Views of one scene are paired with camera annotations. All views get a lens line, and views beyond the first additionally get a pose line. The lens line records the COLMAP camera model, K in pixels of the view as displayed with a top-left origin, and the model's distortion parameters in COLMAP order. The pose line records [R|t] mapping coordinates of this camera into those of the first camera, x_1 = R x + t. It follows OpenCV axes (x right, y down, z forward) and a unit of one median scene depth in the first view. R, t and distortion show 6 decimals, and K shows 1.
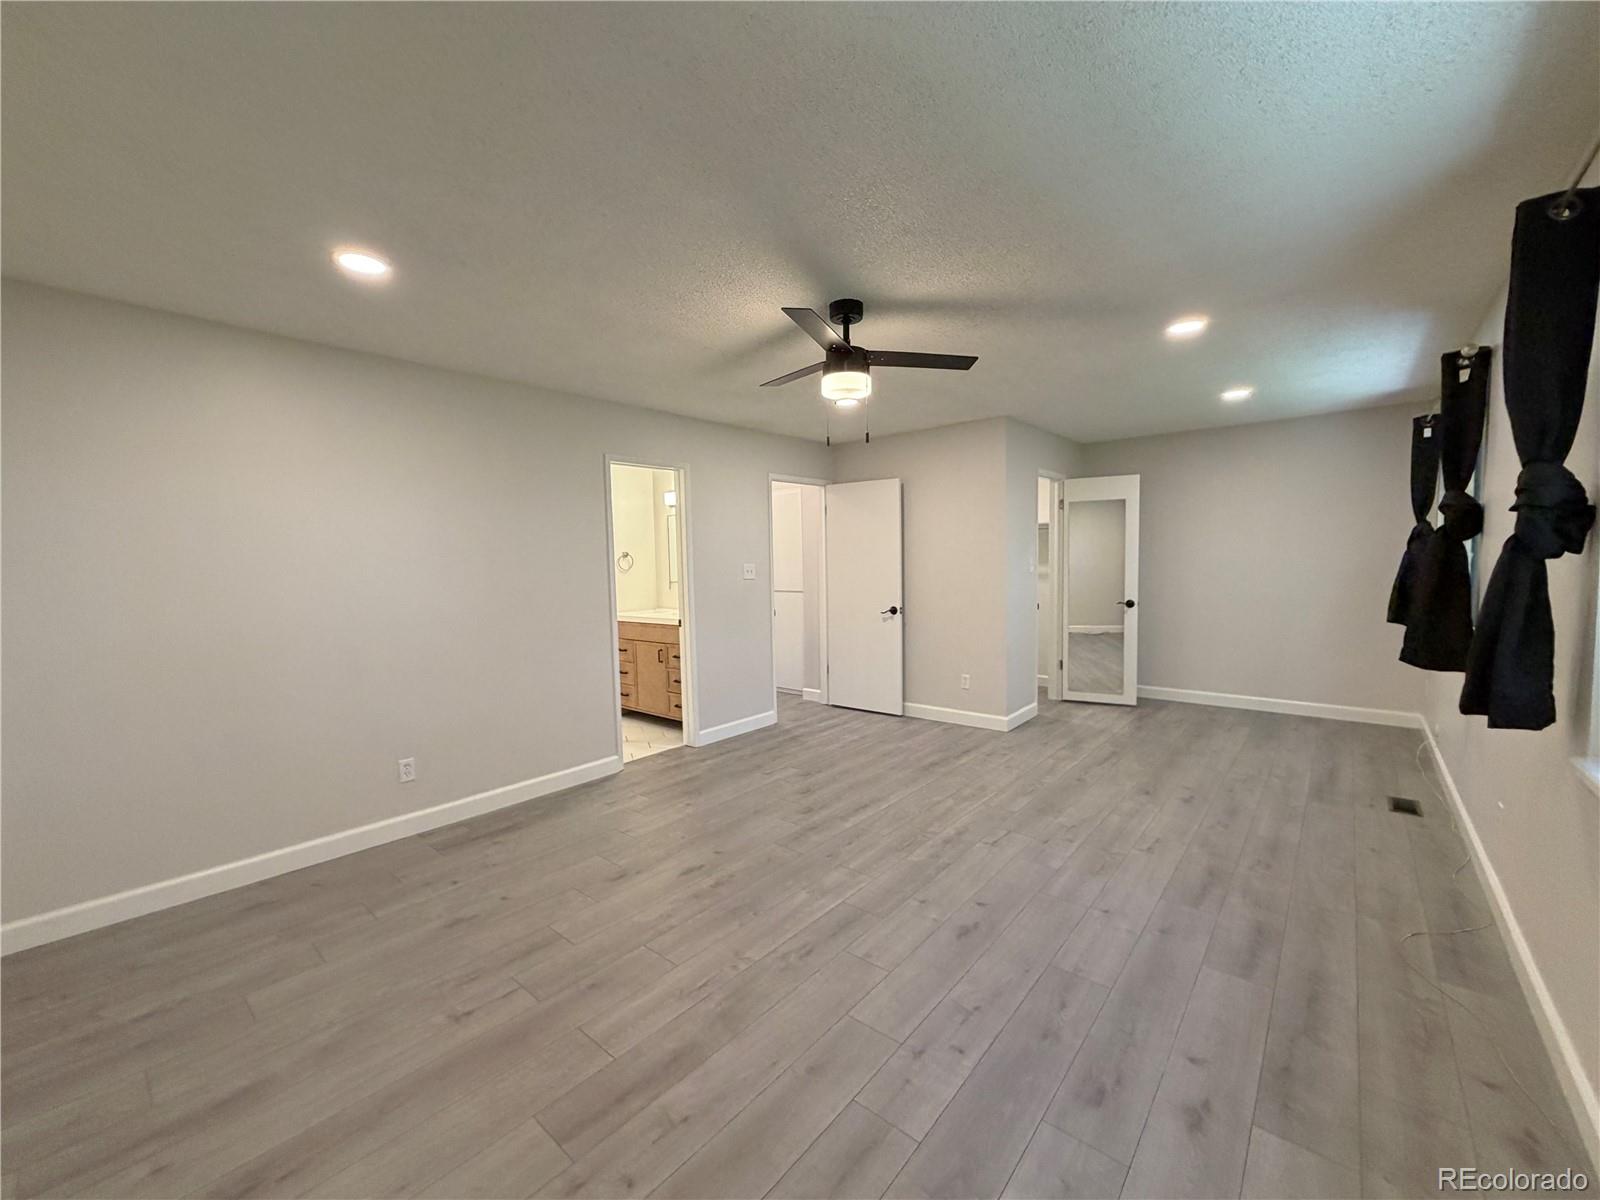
lens RADIAL K [[640.0, 0, 796.4], [0, 640.0, 598.9], [0, 0, 1]] dist [-0.000932, 0.000217]
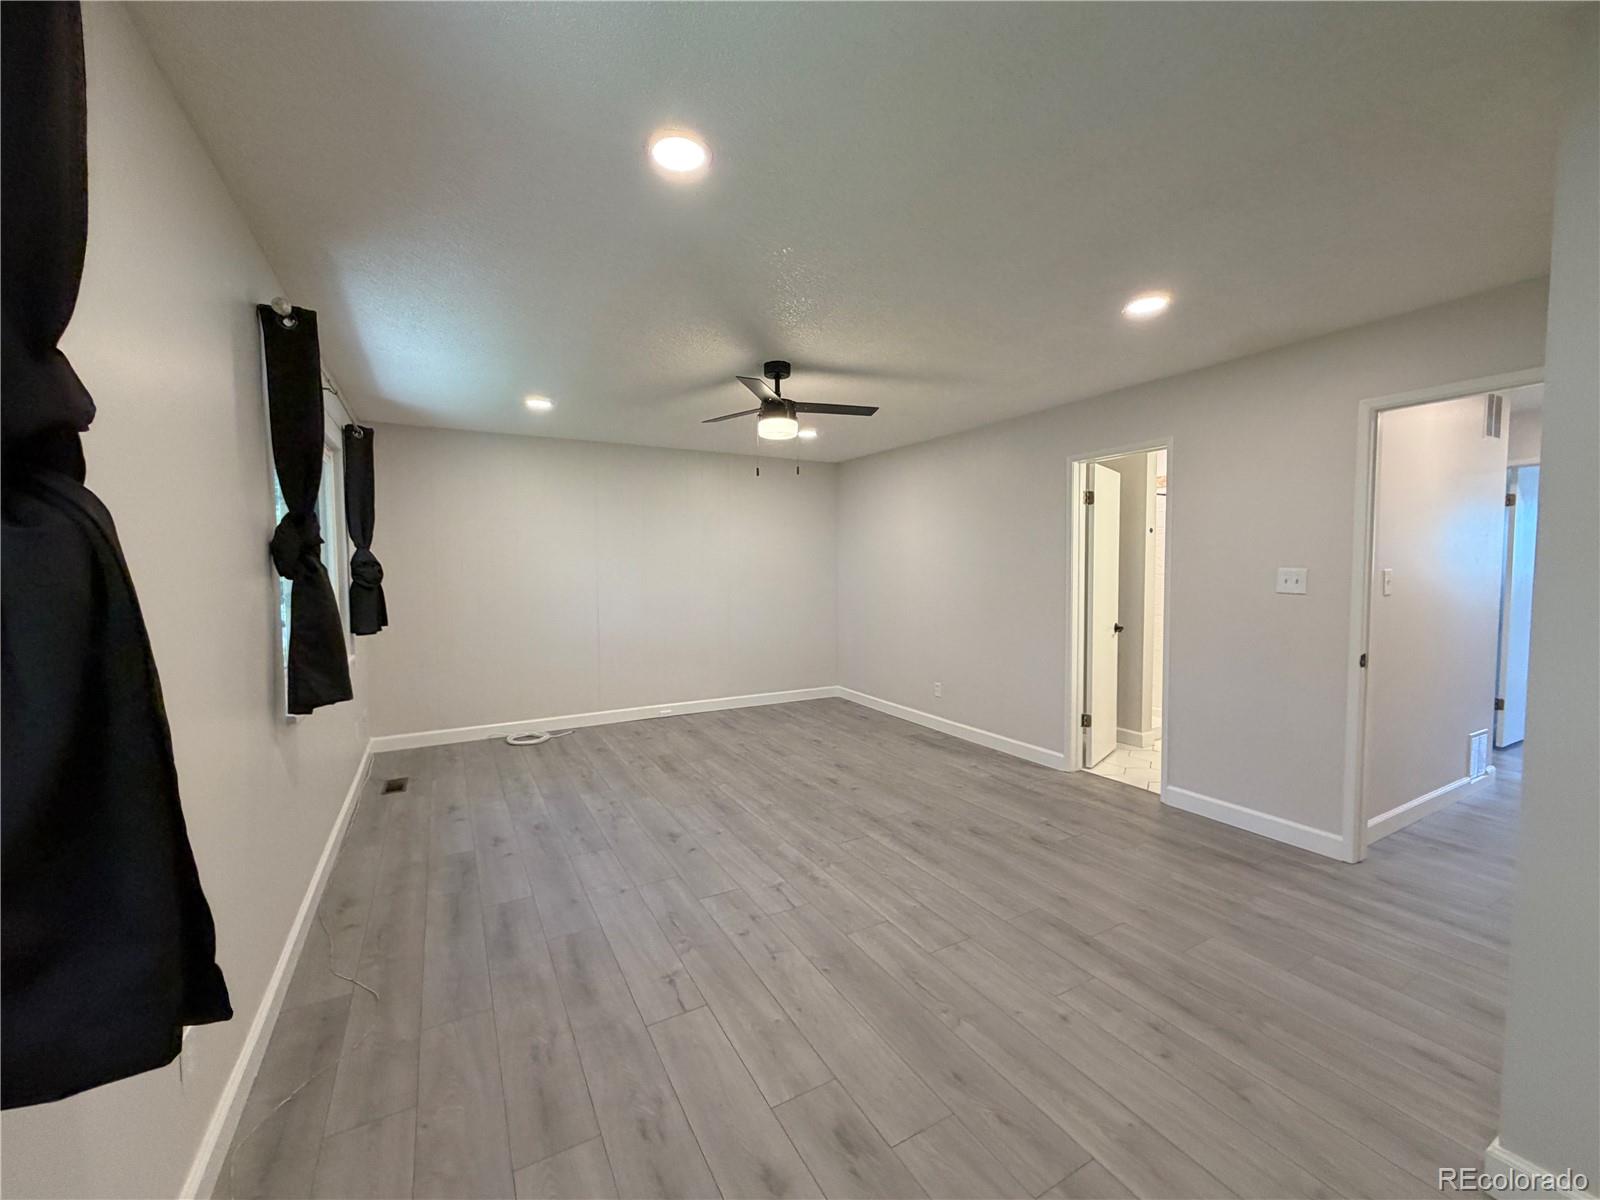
lens RADIAL K [[640.0, 0, 796.4], [0, 640.0, 598.9], [0, 0, 1]] dist [-0.000932, 0.000217]
pose [[-0.345857, 0.069854, -0.935683, 1.231083], [-0.042867, 0.995007, 0.090128, -0.112271], [0.937307, 0.071282, -0.341136, 1.447401]]
